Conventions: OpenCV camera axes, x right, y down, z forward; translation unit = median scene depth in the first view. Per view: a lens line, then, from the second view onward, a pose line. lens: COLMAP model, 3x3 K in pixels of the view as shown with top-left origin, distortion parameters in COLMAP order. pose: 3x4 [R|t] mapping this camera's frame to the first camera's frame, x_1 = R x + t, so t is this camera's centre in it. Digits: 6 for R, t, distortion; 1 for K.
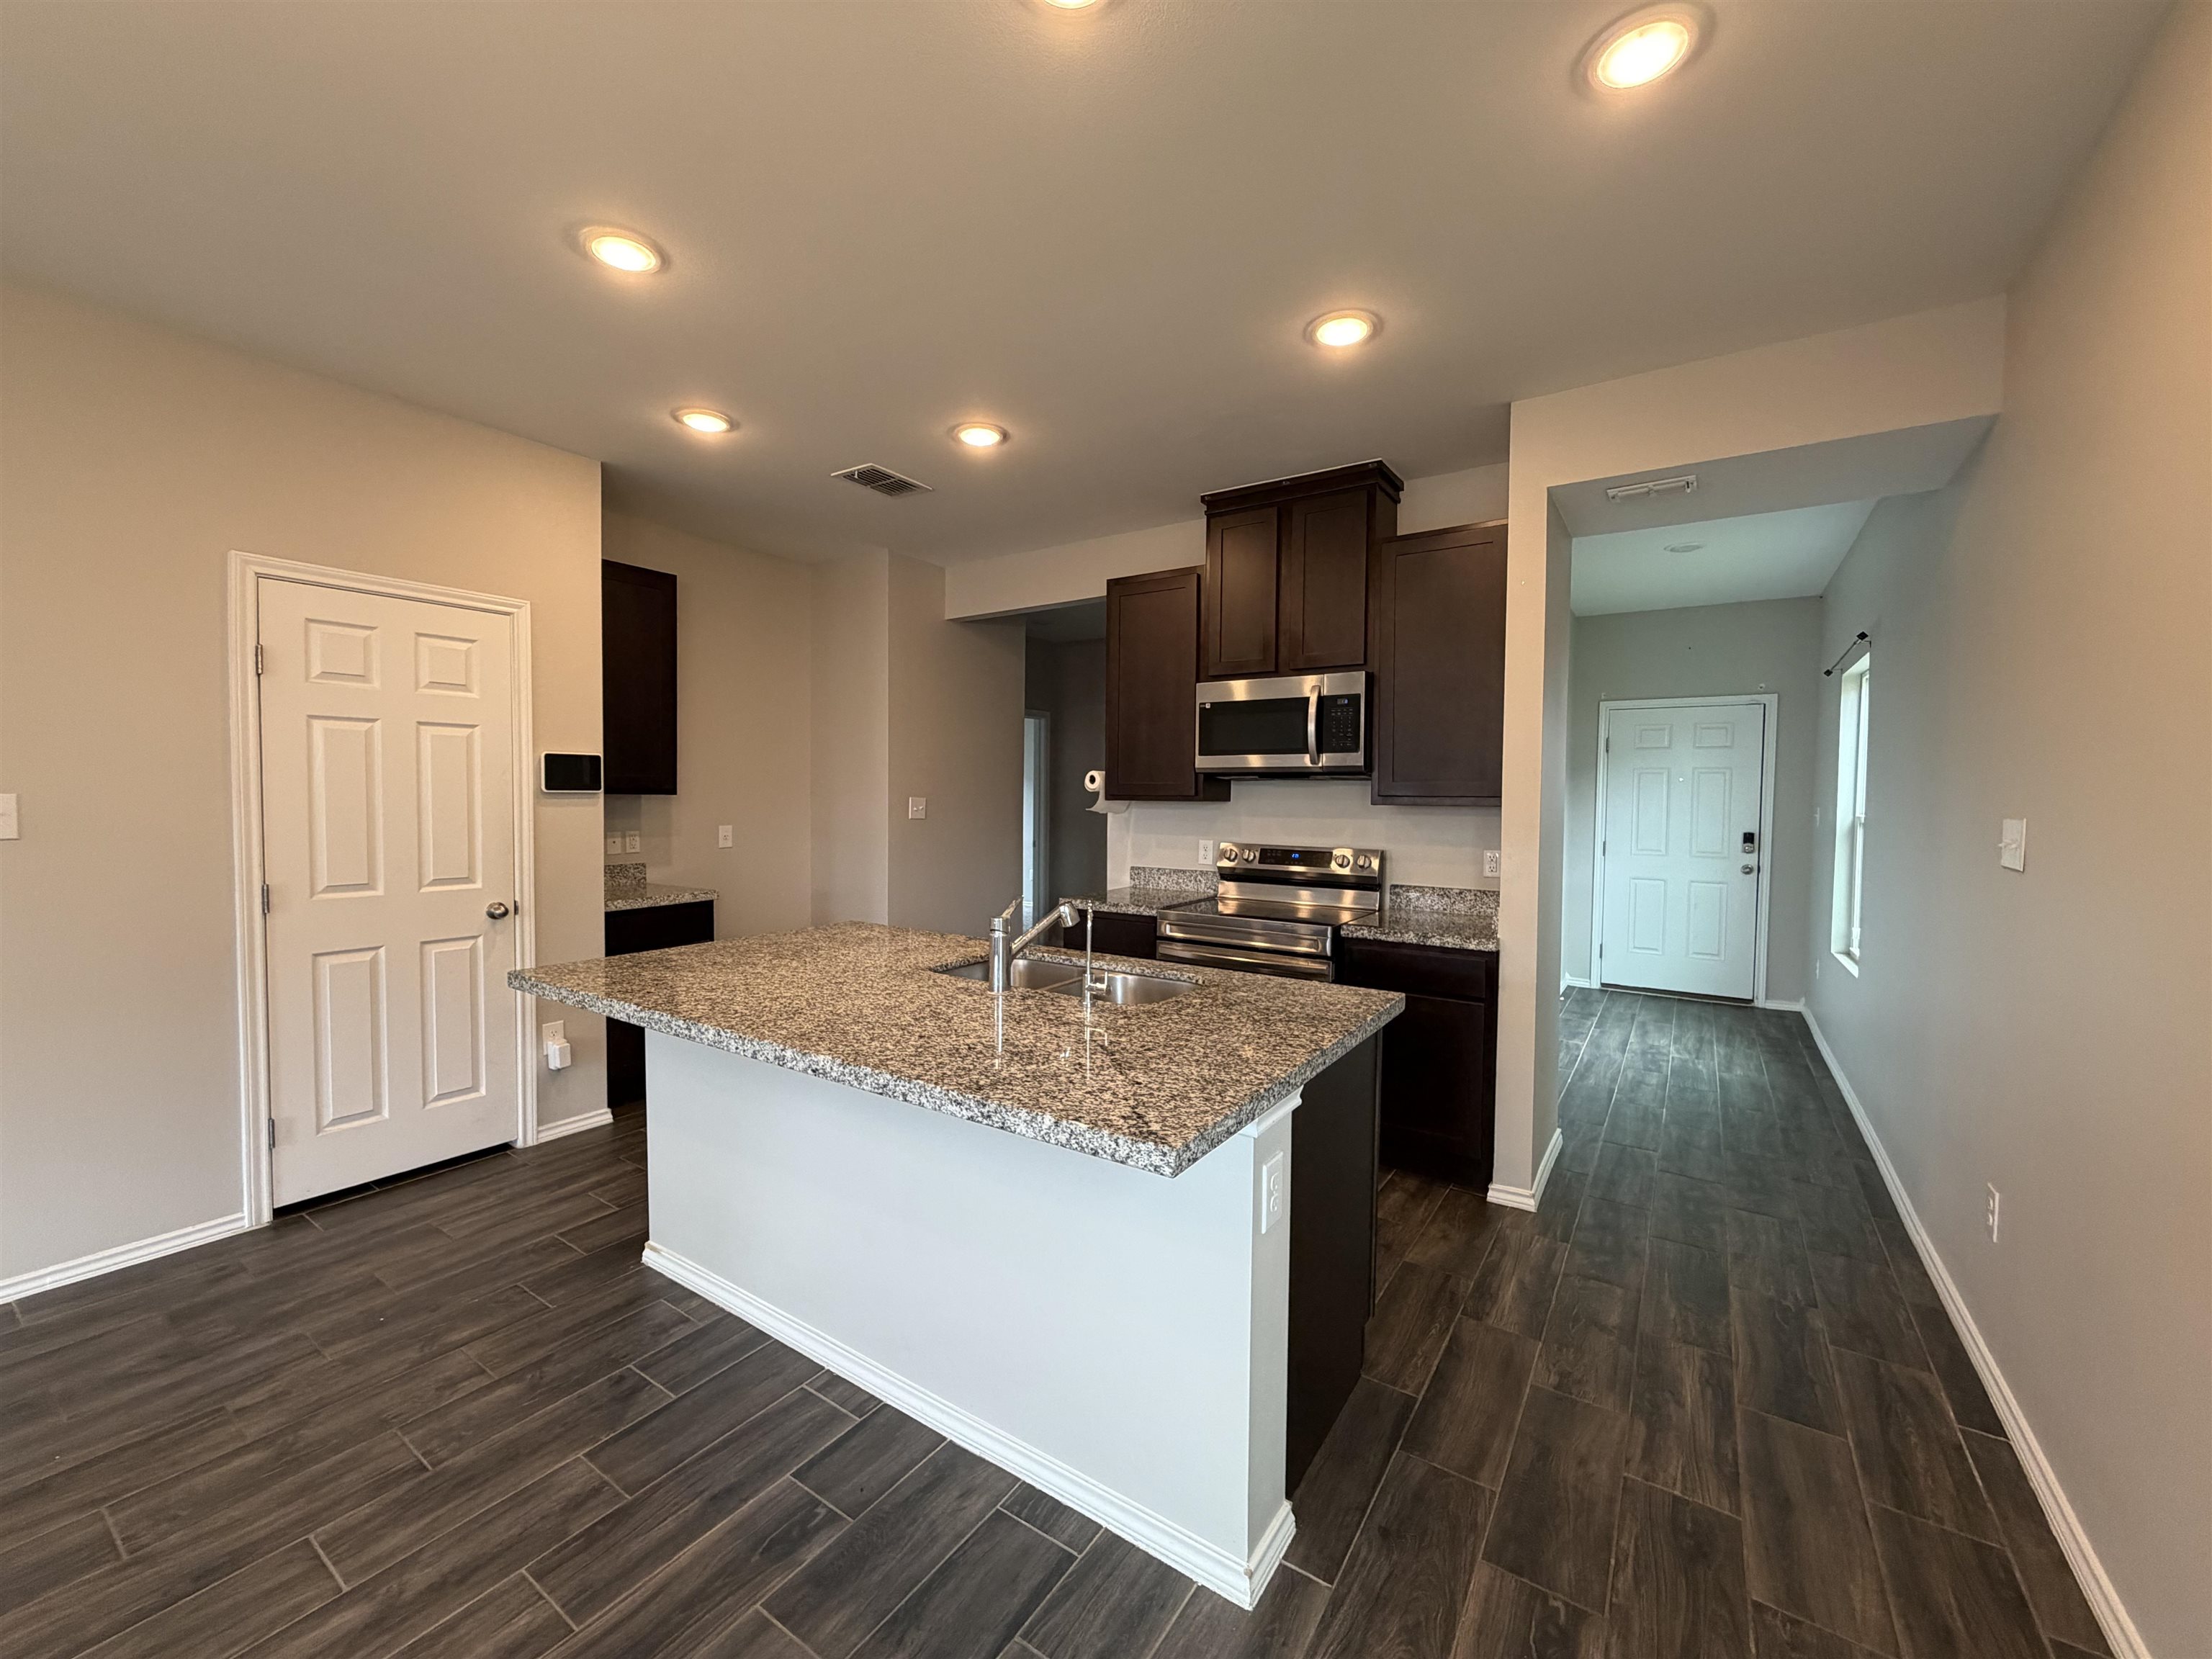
lens RADIAL K [[884.9, 0, 1101.3], [0, 884.9, 825.1], [0, 0, 1]] dist [0.000399, 0.000489]
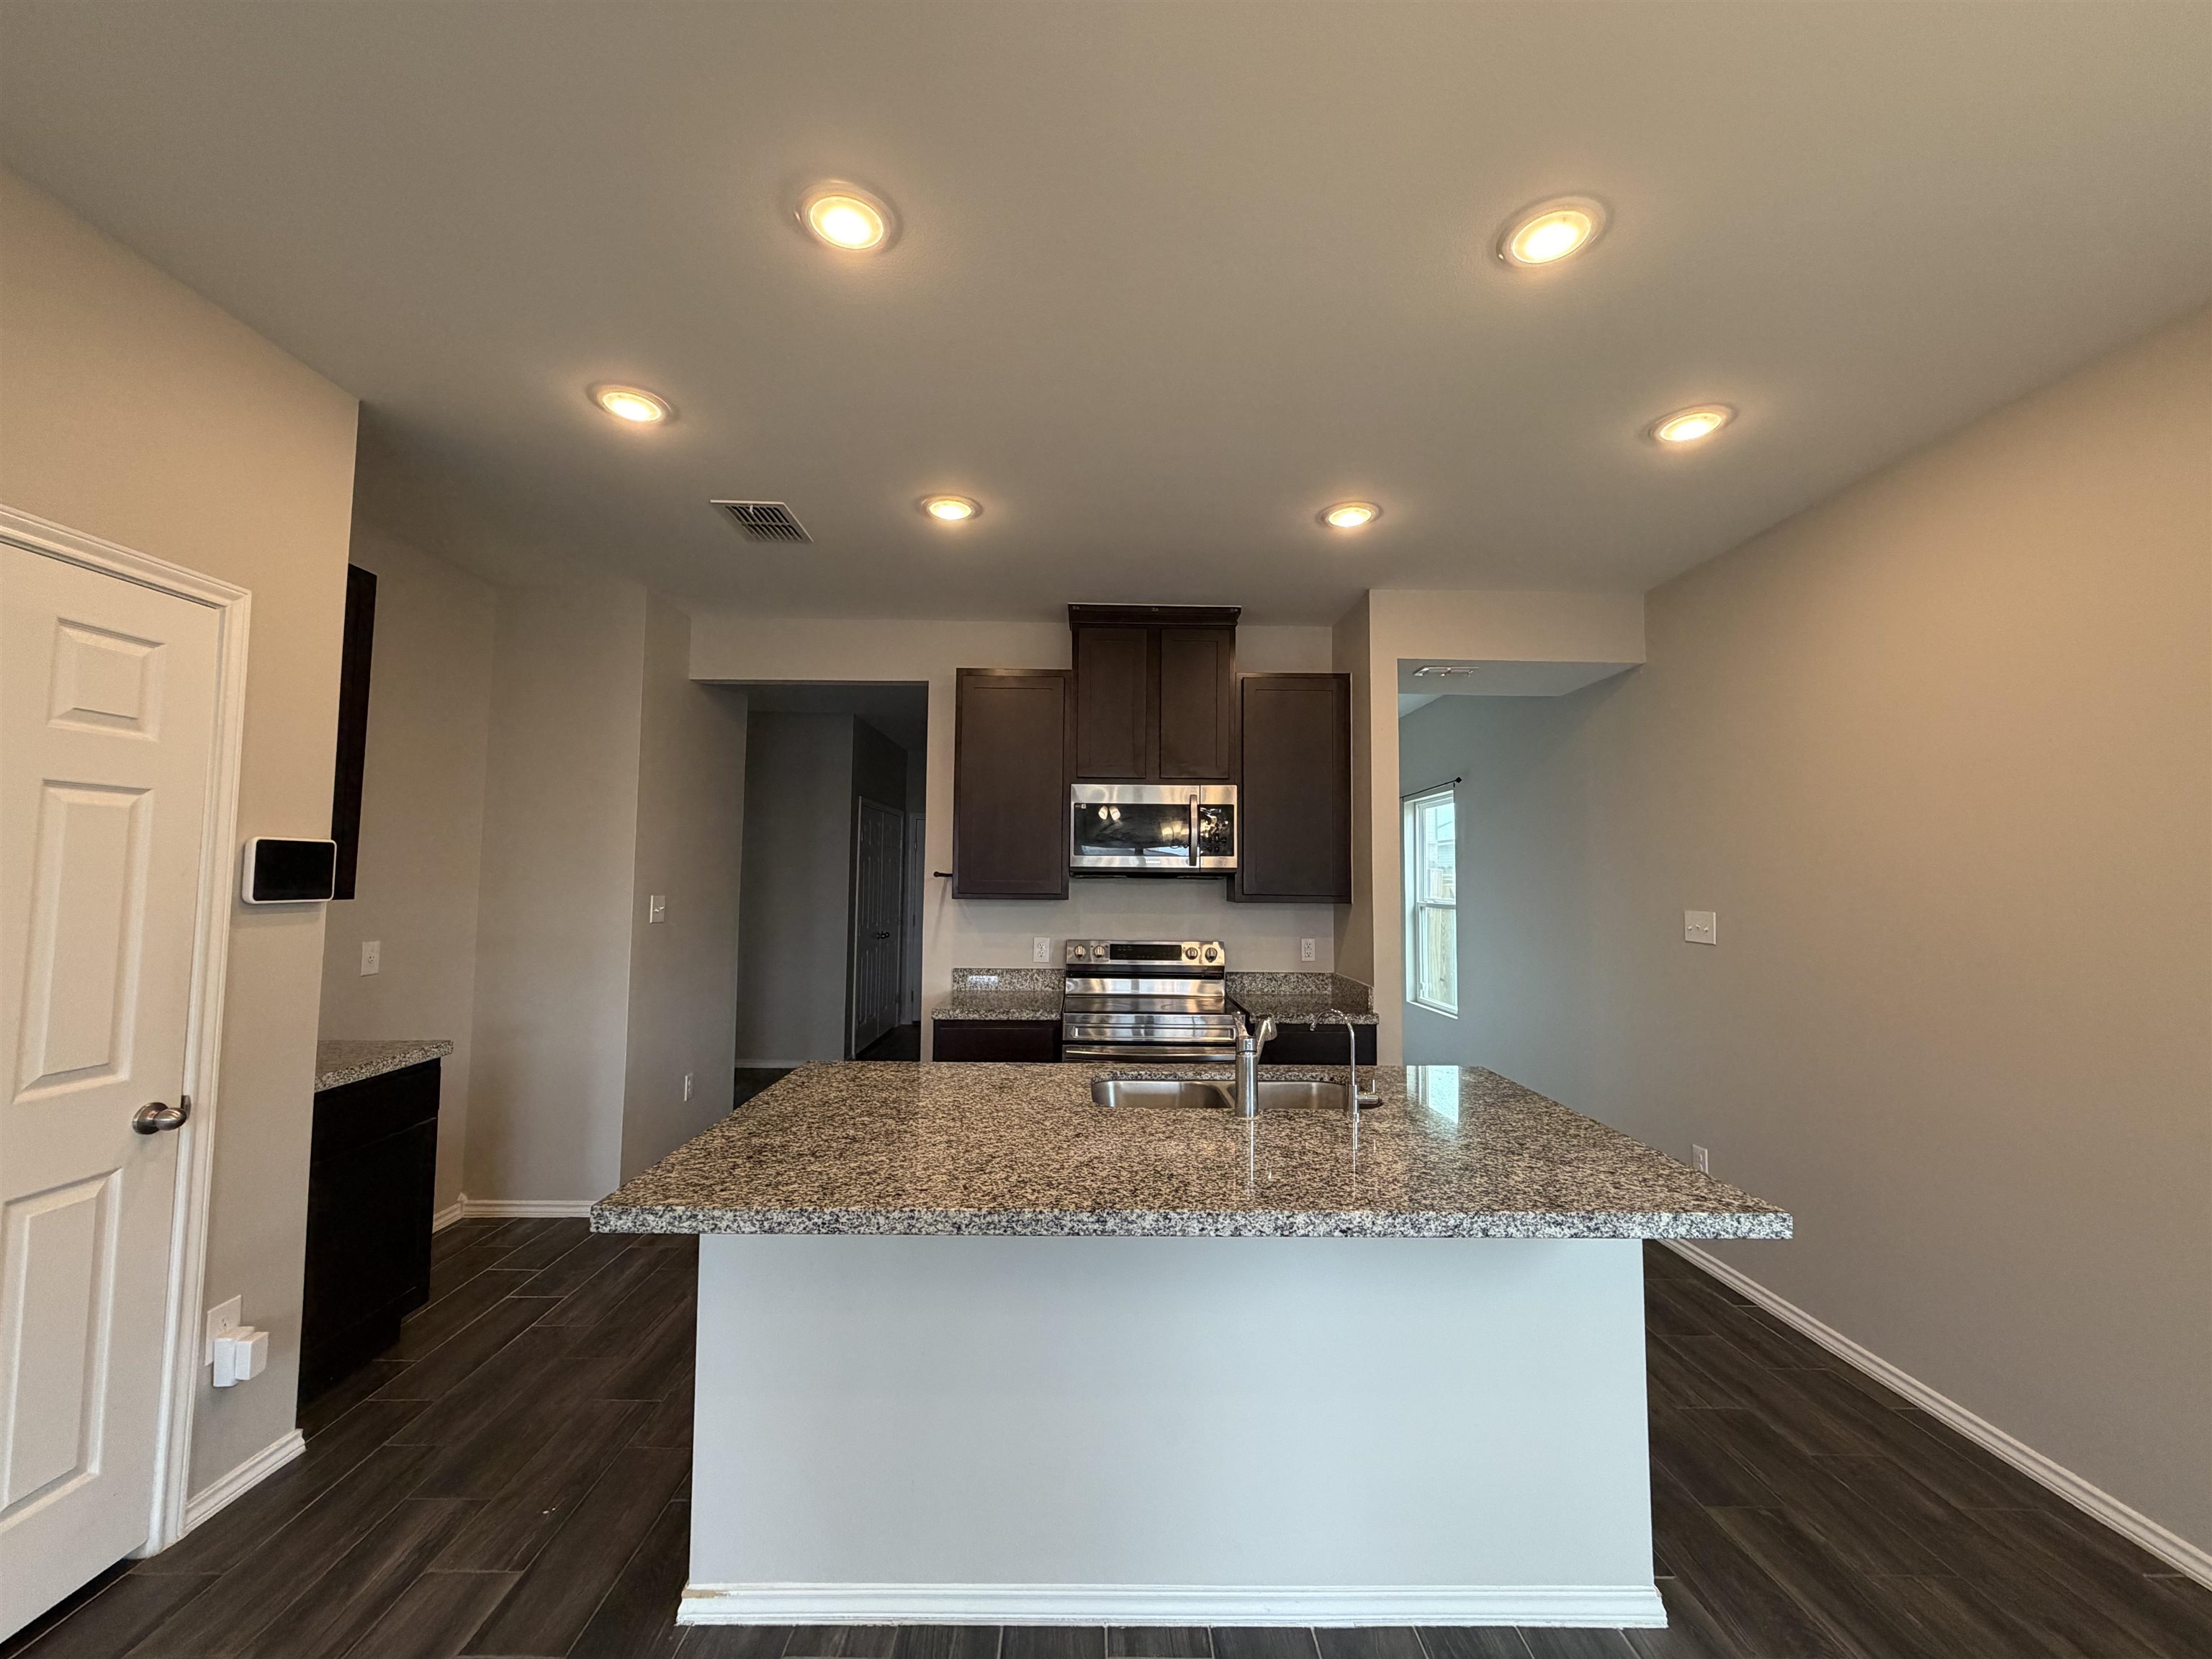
lens RADIAL K [[884.9, 0, 1097.8], [0, 884.9, 822.3], [0, 0, 1]] dist [0.000399, 0.000489]
pose [[0.818665, 0.036487, 0.573111, -0.527348], [0.016913, 0.996015, -0.087571, -0.031285], [-0.574022, 0.081384, 0.814785, 0.185809]]
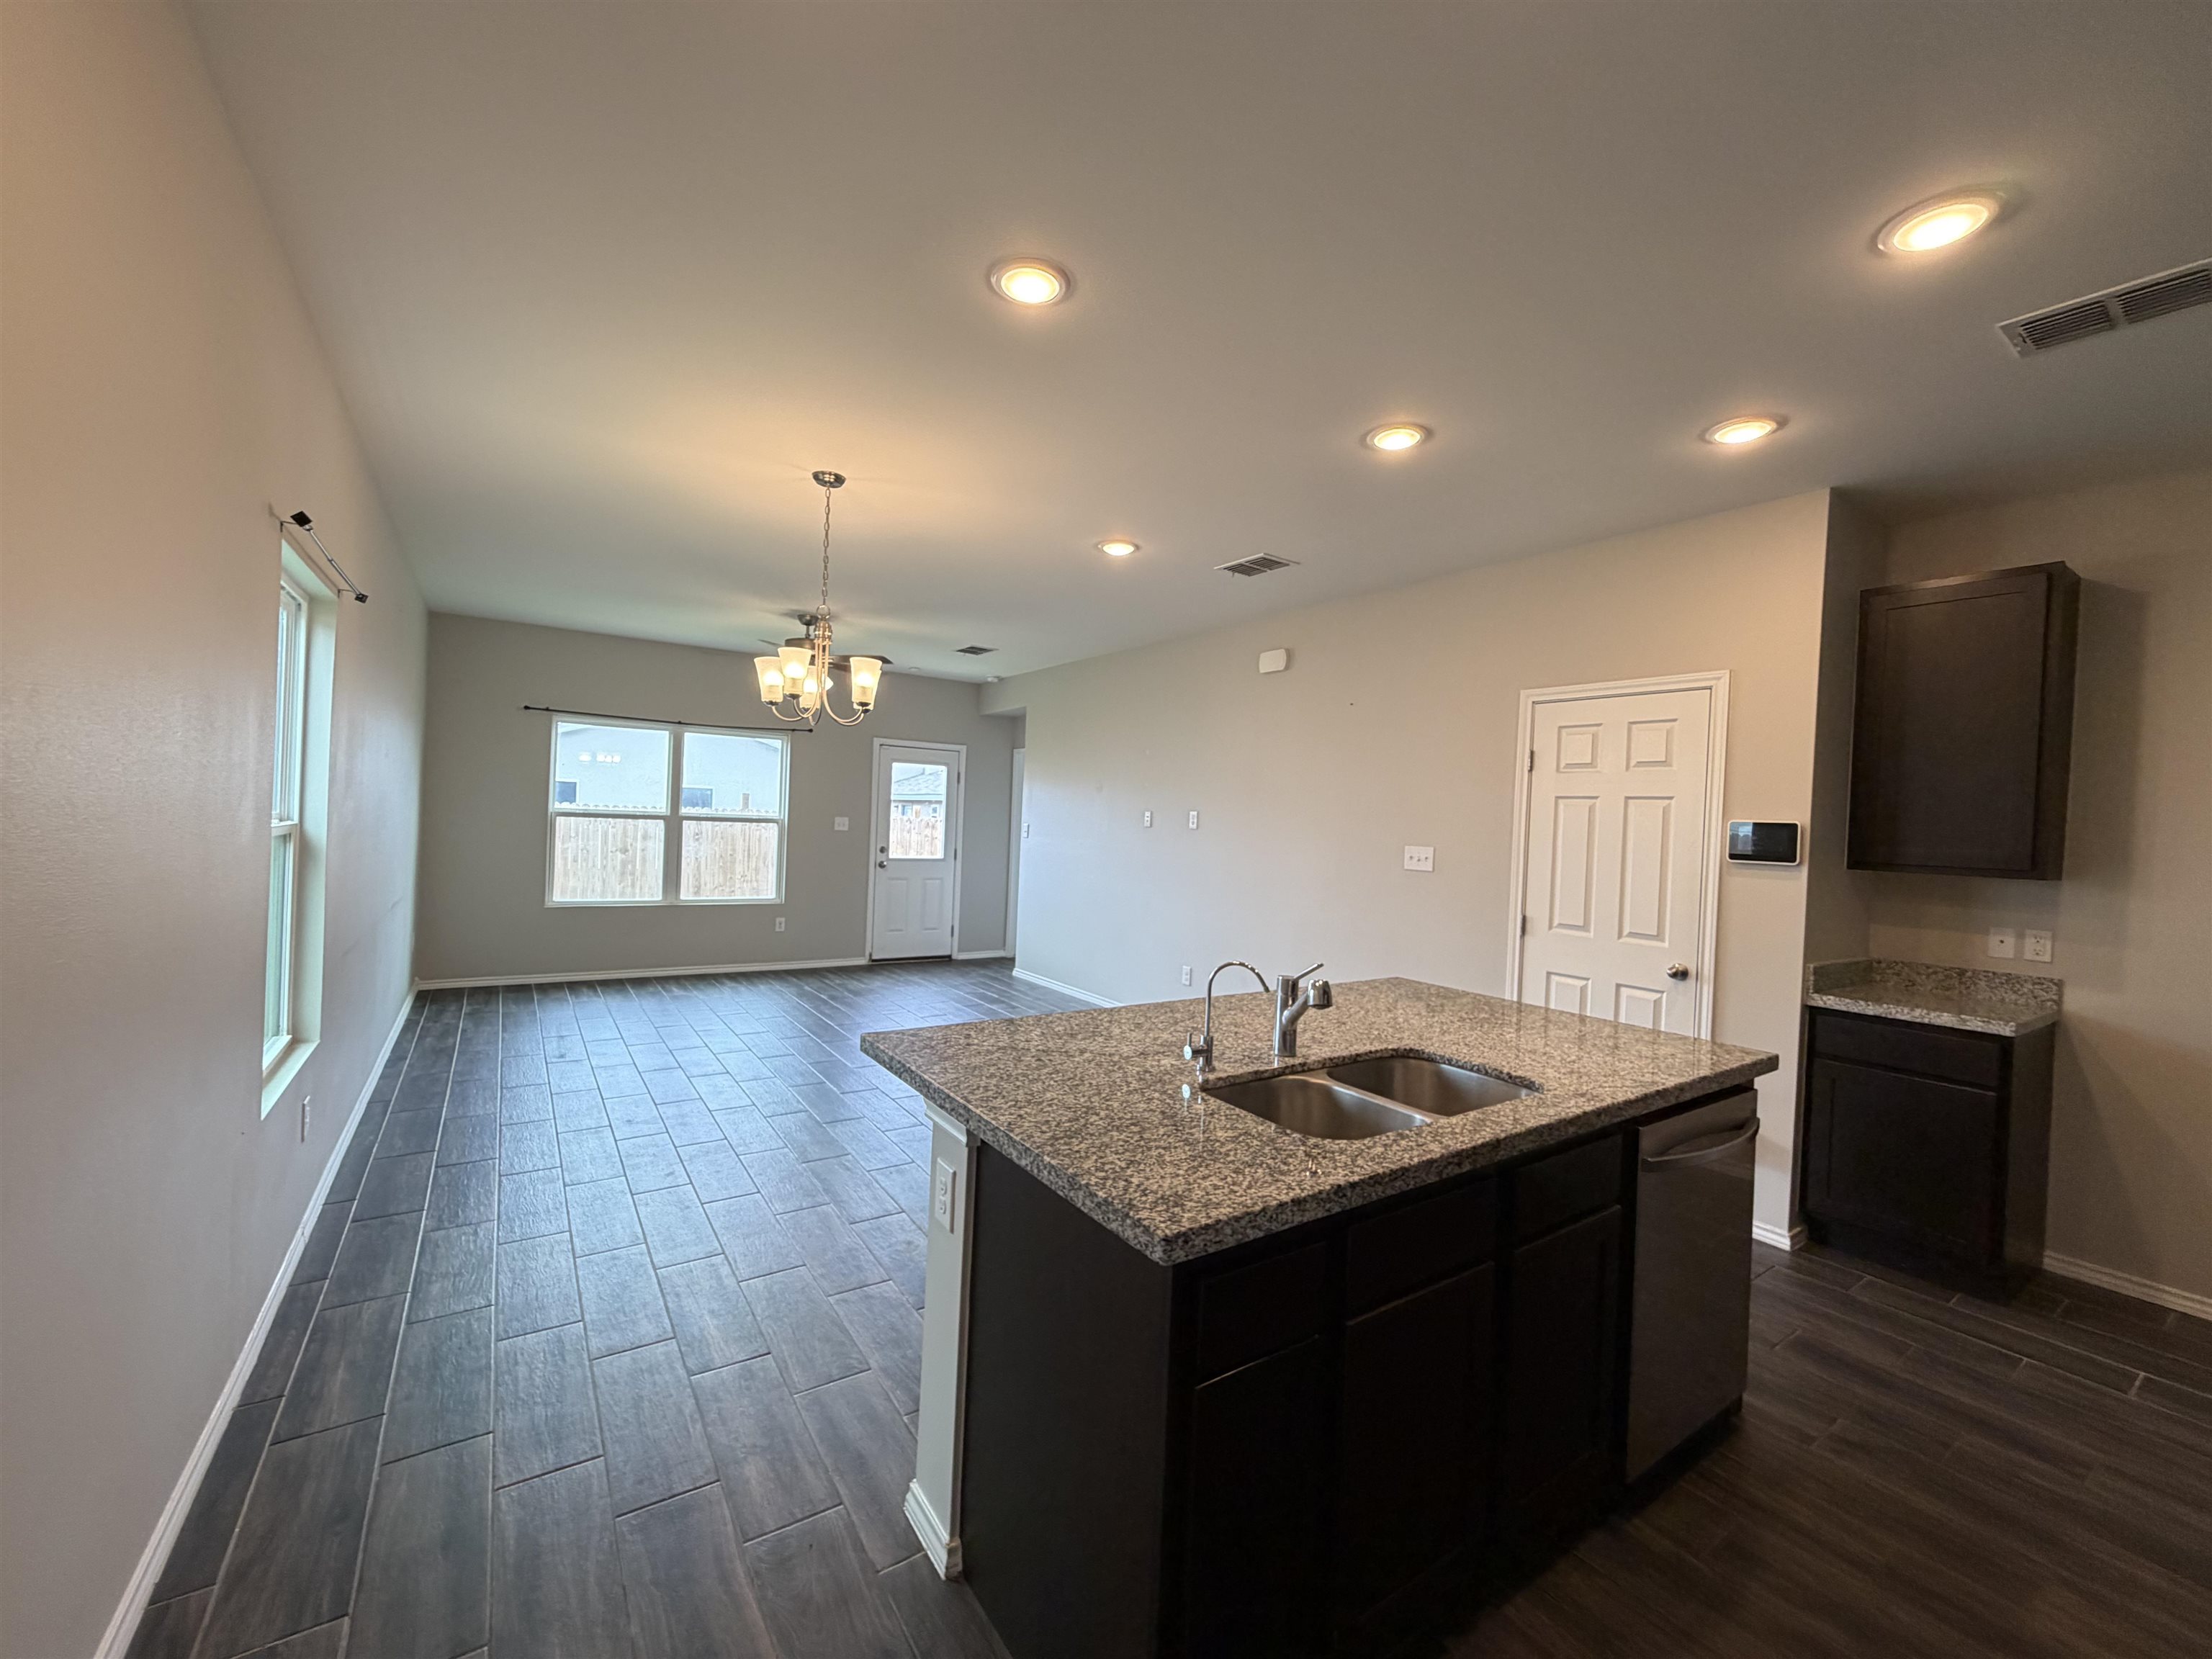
lens RADIAL K [[884.9, 0, 1093.0], [0, 884.9, 822.0], [0, 0, 1]] dist [0.000399, 0.000489]
pose [[-0.379525, -0.019841, -0.924969, 0.561927], [-0.079195, 0.996797, 0.011113, -0.038079], [0.921786, 0.077470, -0.379881, 0.753585]]
